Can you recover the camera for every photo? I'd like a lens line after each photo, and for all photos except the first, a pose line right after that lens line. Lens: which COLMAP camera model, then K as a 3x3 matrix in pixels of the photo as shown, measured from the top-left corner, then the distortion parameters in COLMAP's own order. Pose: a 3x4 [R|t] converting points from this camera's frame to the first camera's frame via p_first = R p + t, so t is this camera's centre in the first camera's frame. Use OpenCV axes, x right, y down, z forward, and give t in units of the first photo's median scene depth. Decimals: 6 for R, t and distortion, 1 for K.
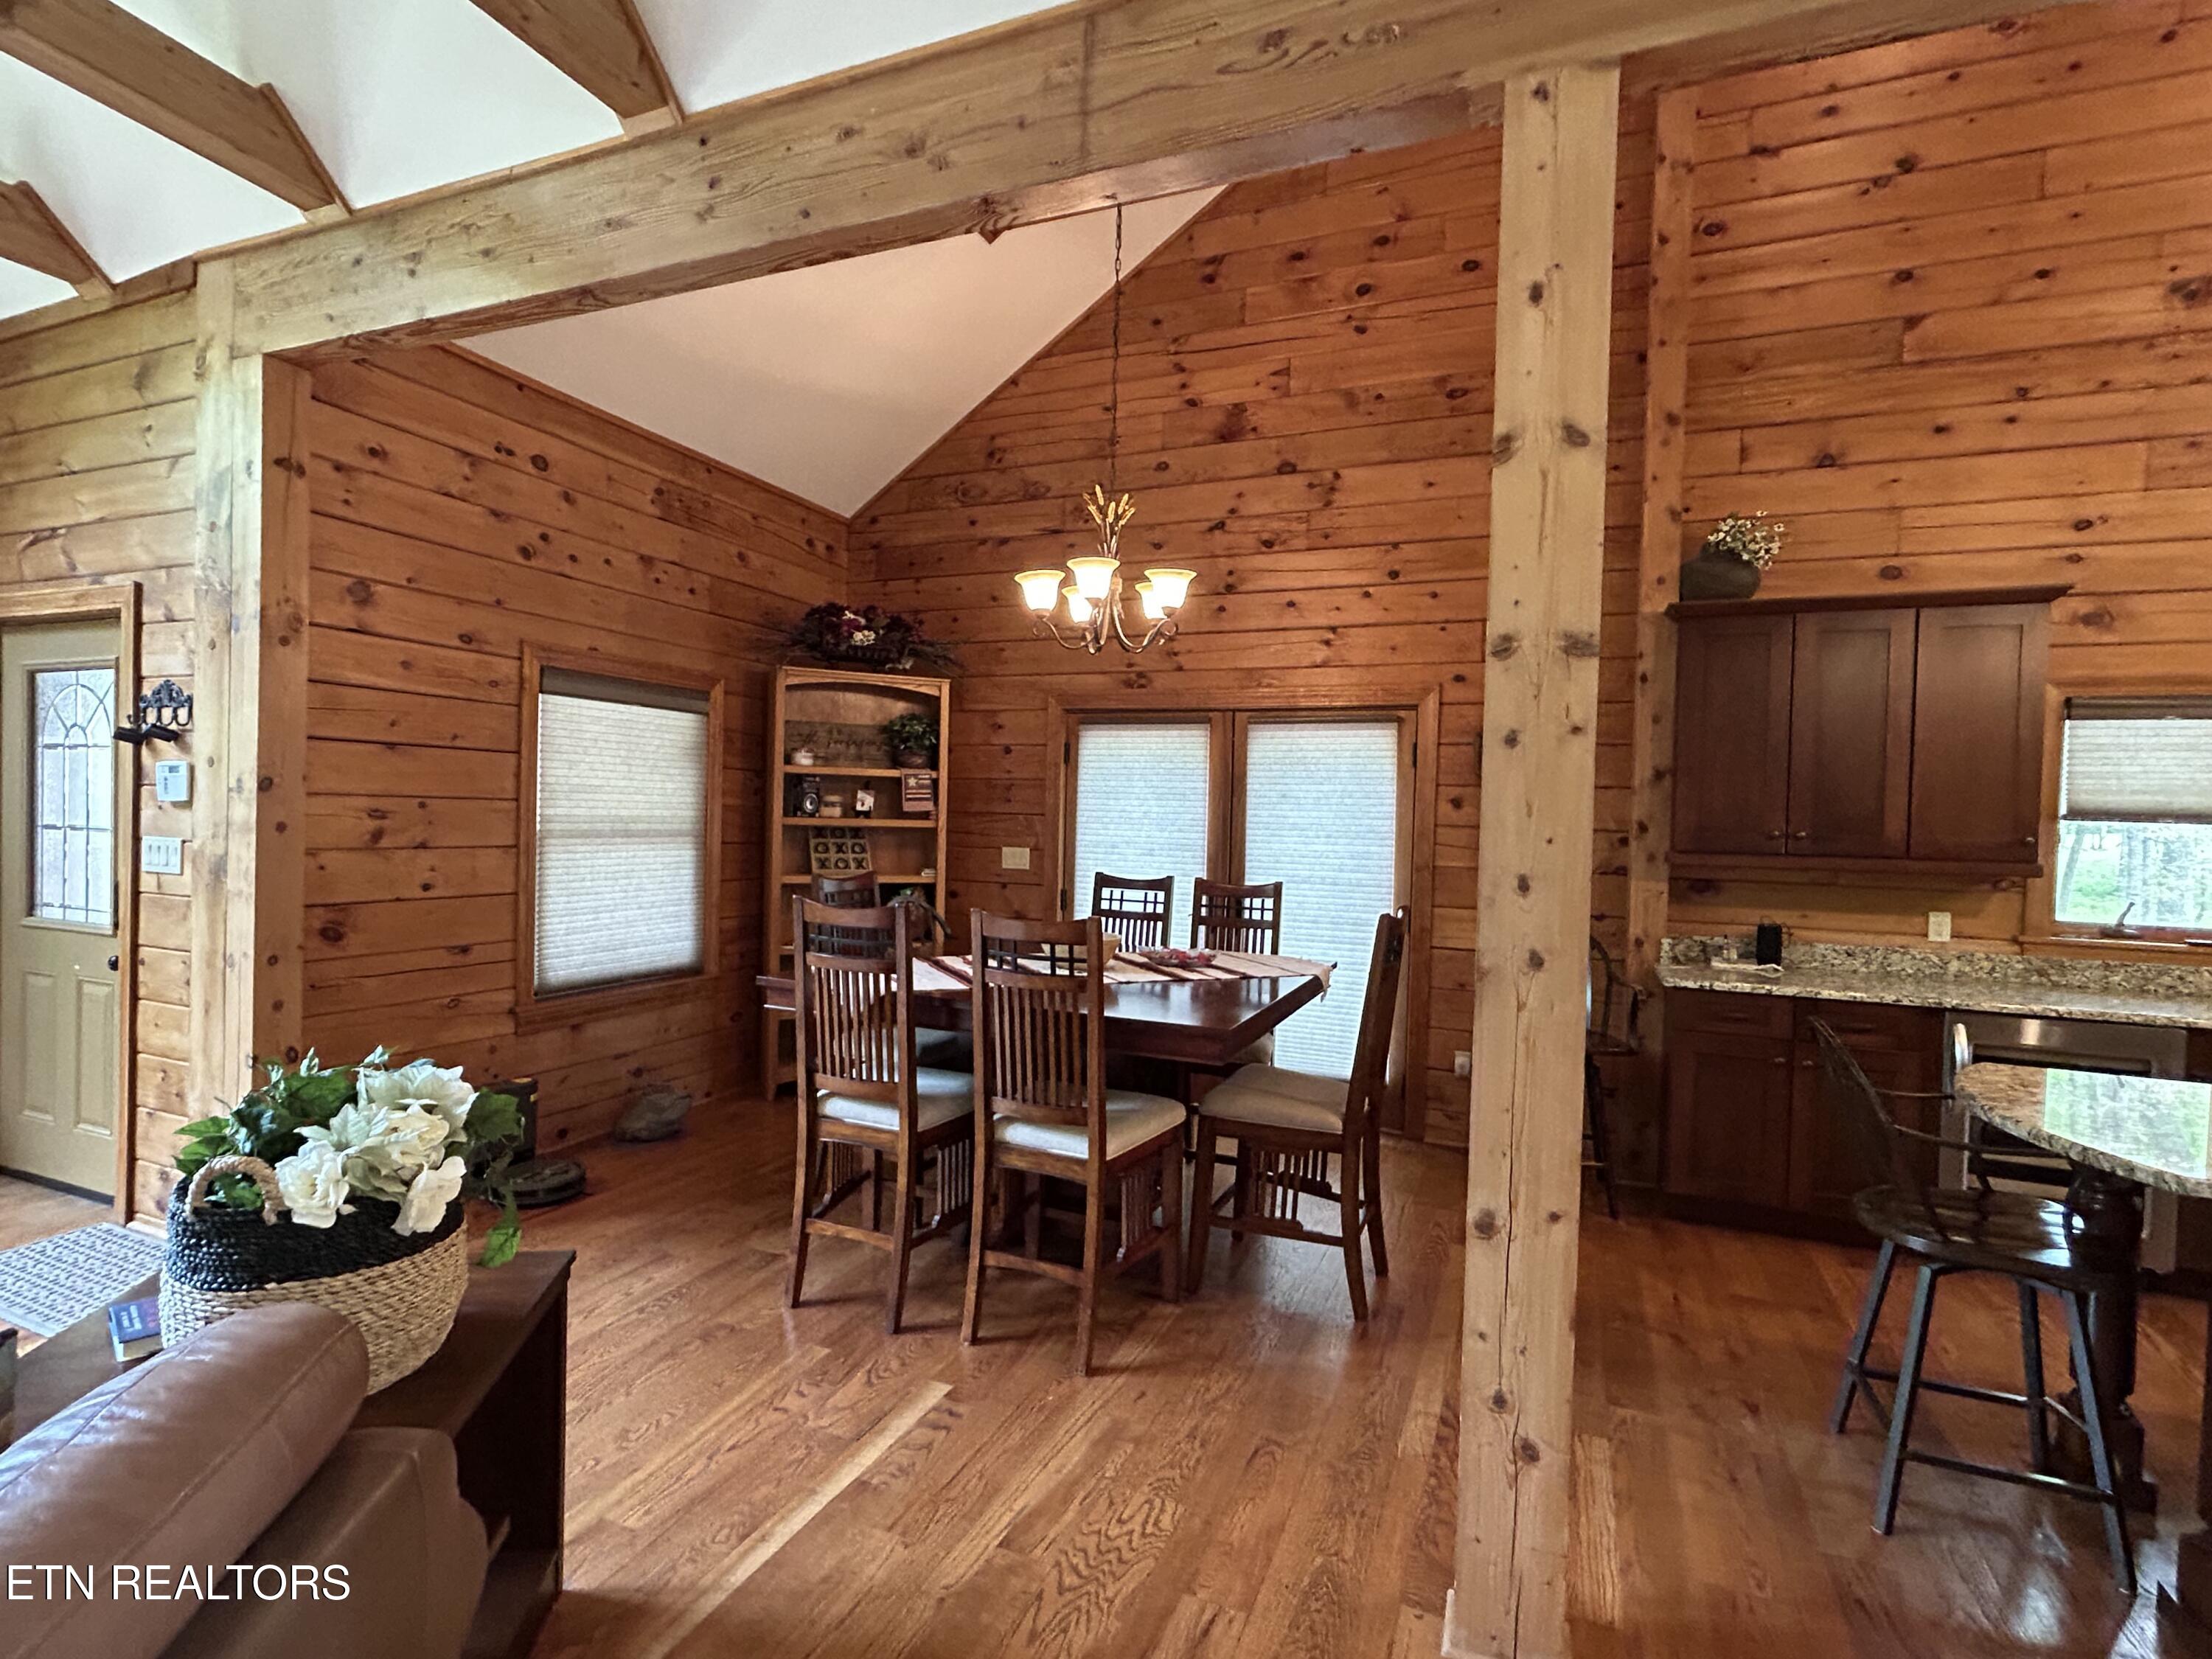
lens RADIAL K [[1063.3, 0, 1096.9], [0, 1063.3, 827.0], [0, 0, 1]] dist [-0.000389, -0.000039]
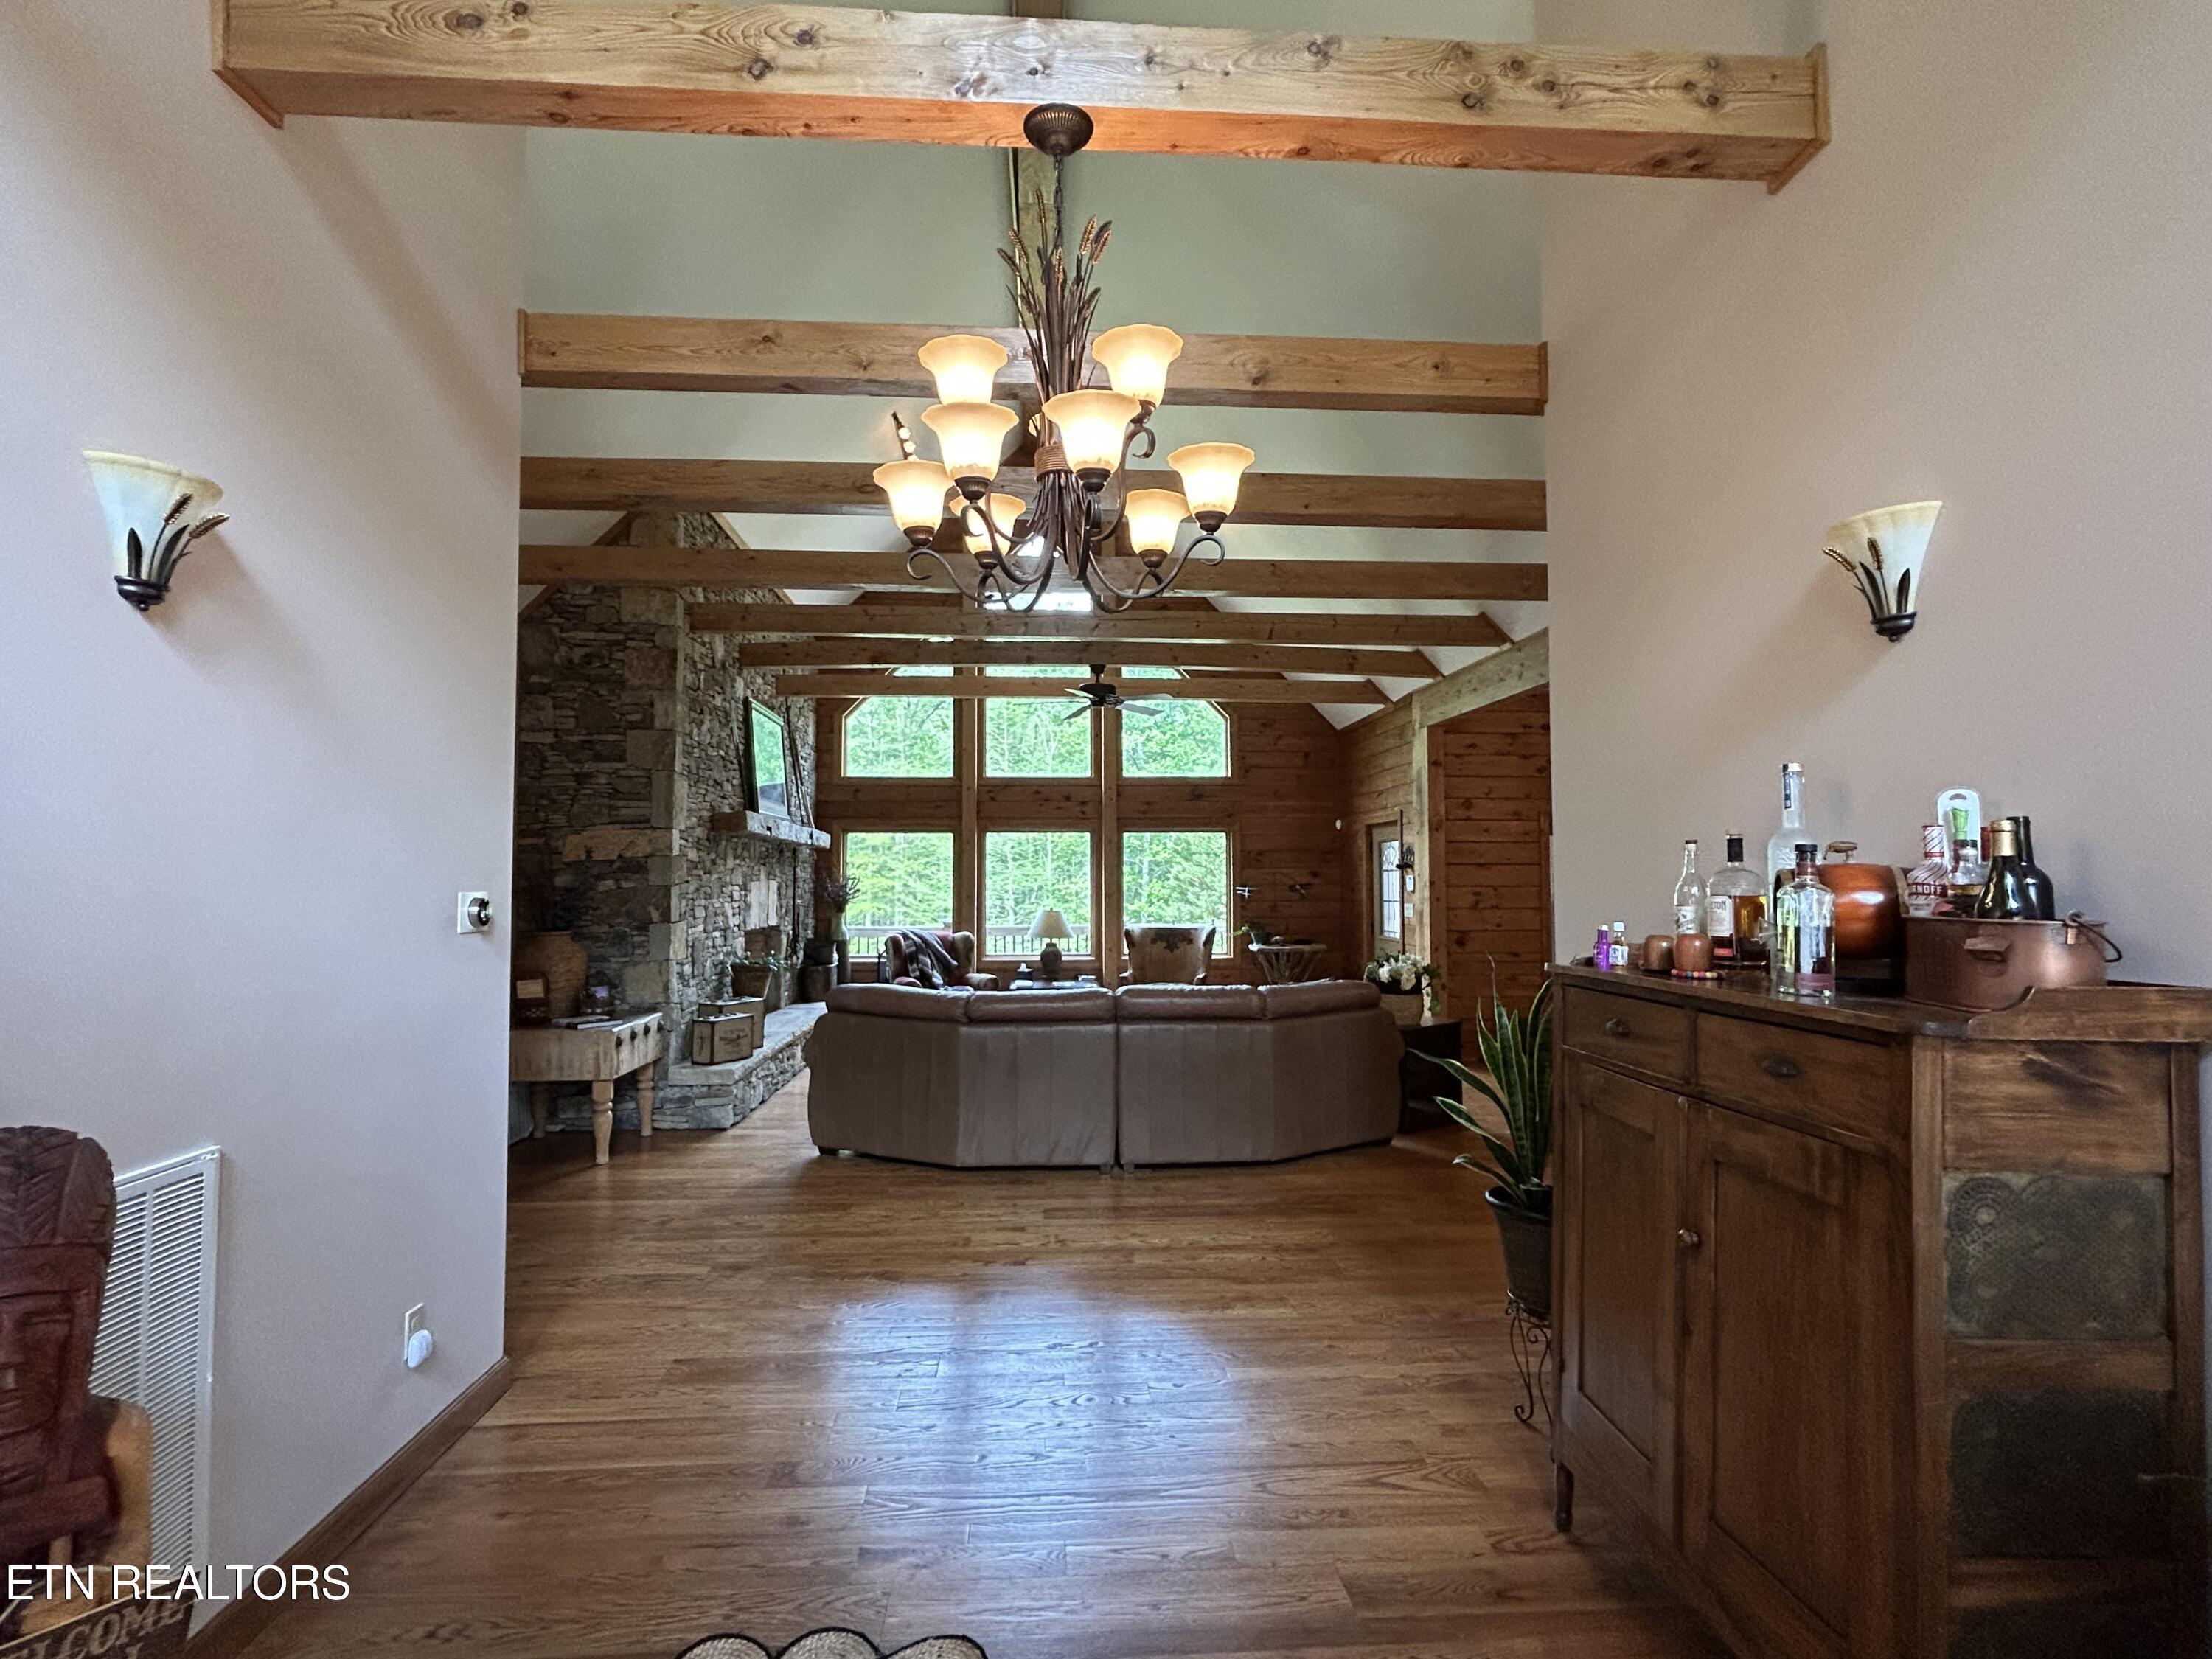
lens RADIAL K [[1063.3, 0, 1103.5], [0, 1063.3, 838.5], [0, 0, 1]] dist [-0.000389, -0.000039]
pose [[0.442524, -0.062379, -0.894584, 1.042499], [0.001313, 0.997622, -0.068915, 0.025880], [0.896756, 0.029322, 0.441554, -0.773240]]
